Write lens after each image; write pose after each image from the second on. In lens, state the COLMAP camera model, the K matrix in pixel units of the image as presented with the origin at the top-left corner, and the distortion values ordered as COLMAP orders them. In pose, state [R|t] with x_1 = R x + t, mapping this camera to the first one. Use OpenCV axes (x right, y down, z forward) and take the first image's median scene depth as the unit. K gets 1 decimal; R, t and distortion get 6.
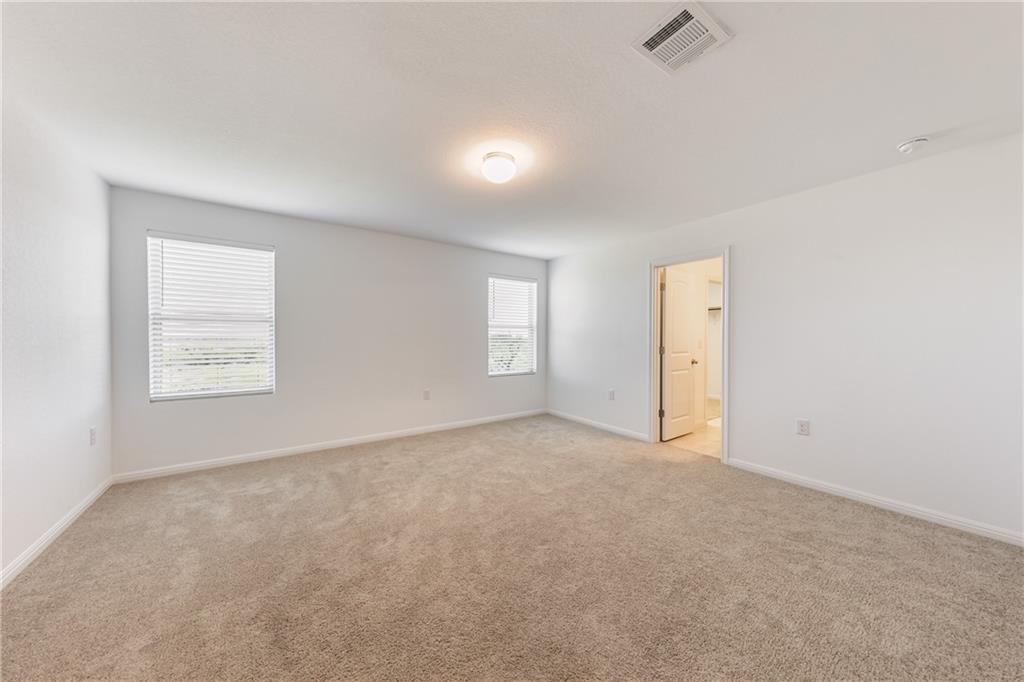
lens RADIAL K [[346.5, 0, 514.7], [0, 346.5, 336.8], [0, 0, 1]] dist [-0.000033, -0.000012]
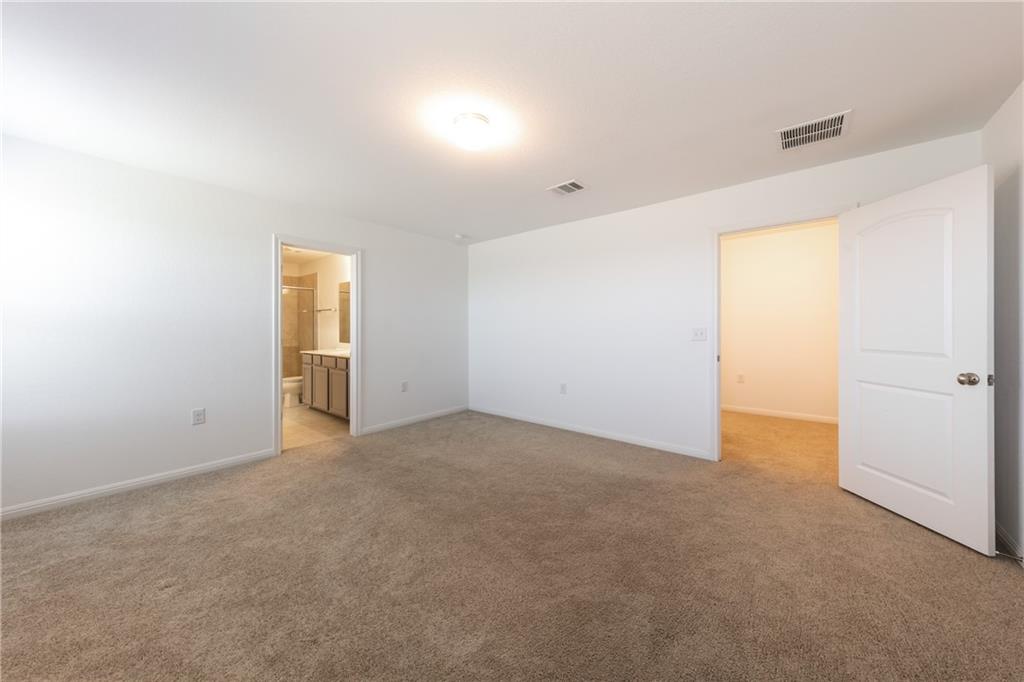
lens RADIAL K [[361.1, 0, 513.4], [0, 361.1, 326.1], [0, 0, 1]] dist [-0.000025, -0.000032]
pose [[-0.236841, -0.018370, 0.971375, -0.681952], [-0.004302, 0.999831, 0.017859, -0.021084], [-0.971539, 0.000051, -0.236880, 0.786327]]
